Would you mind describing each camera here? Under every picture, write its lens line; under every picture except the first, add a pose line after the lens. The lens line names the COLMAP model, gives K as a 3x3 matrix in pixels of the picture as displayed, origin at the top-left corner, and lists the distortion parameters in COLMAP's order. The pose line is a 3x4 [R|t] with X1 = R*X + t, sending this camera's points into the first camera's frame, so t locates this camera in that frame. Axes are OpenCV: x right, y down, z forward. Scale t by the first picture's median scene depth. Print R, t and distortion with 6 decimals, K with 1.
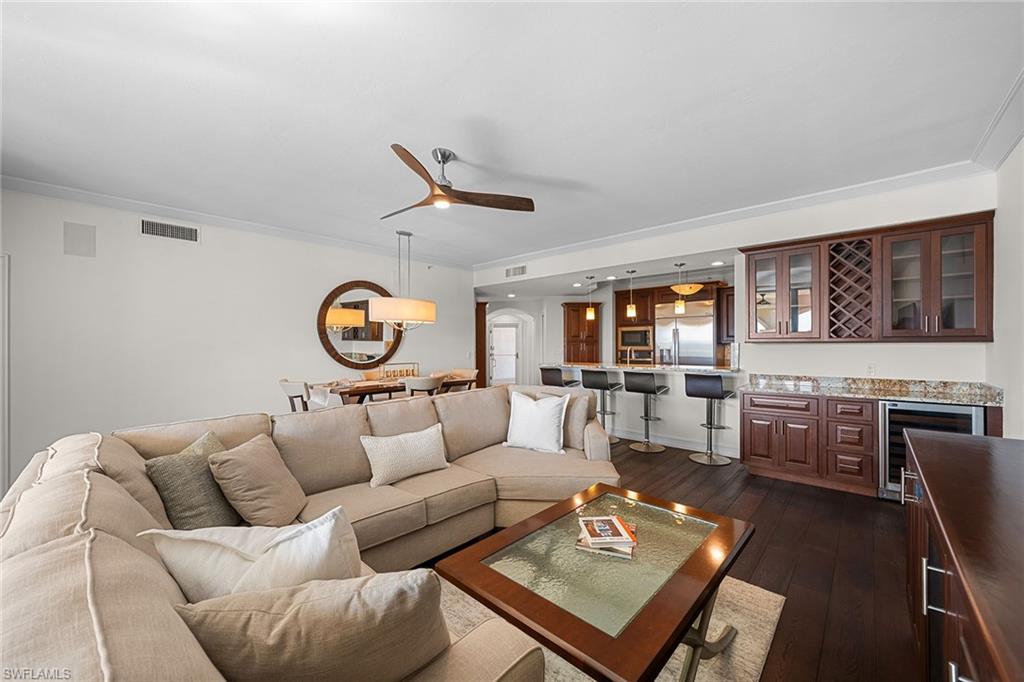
lens RADIAL K [[386.2, 0, 514.8], [0, 386.2, 345.0], [0, 0, 1]] dist [-0.007568, -0.000270]
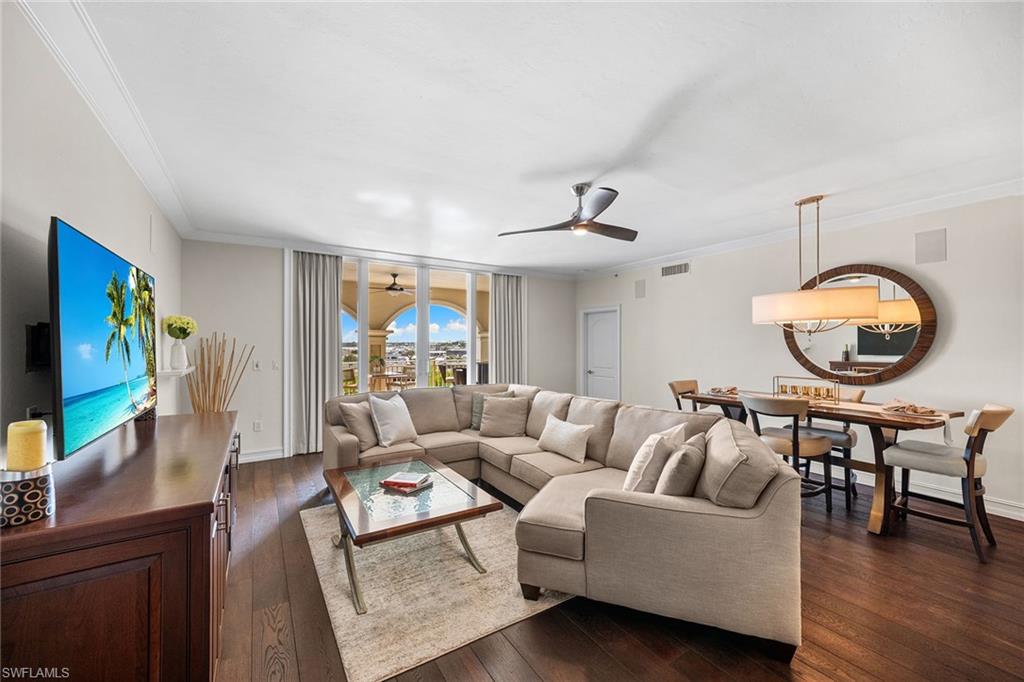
lens RADIAL K [[412.5, 0, 514.8], [0, 412.5, 341.1], [0, 0, 1]] dist [0.003044, 0.000379]
pose [[-0.256234, -0.000235, -0.966615, 0.777999], [0.003541, 0.999993, -0.001182, -0.030394], [0.966608, -0.003726, -0.256232, 0.833937]]
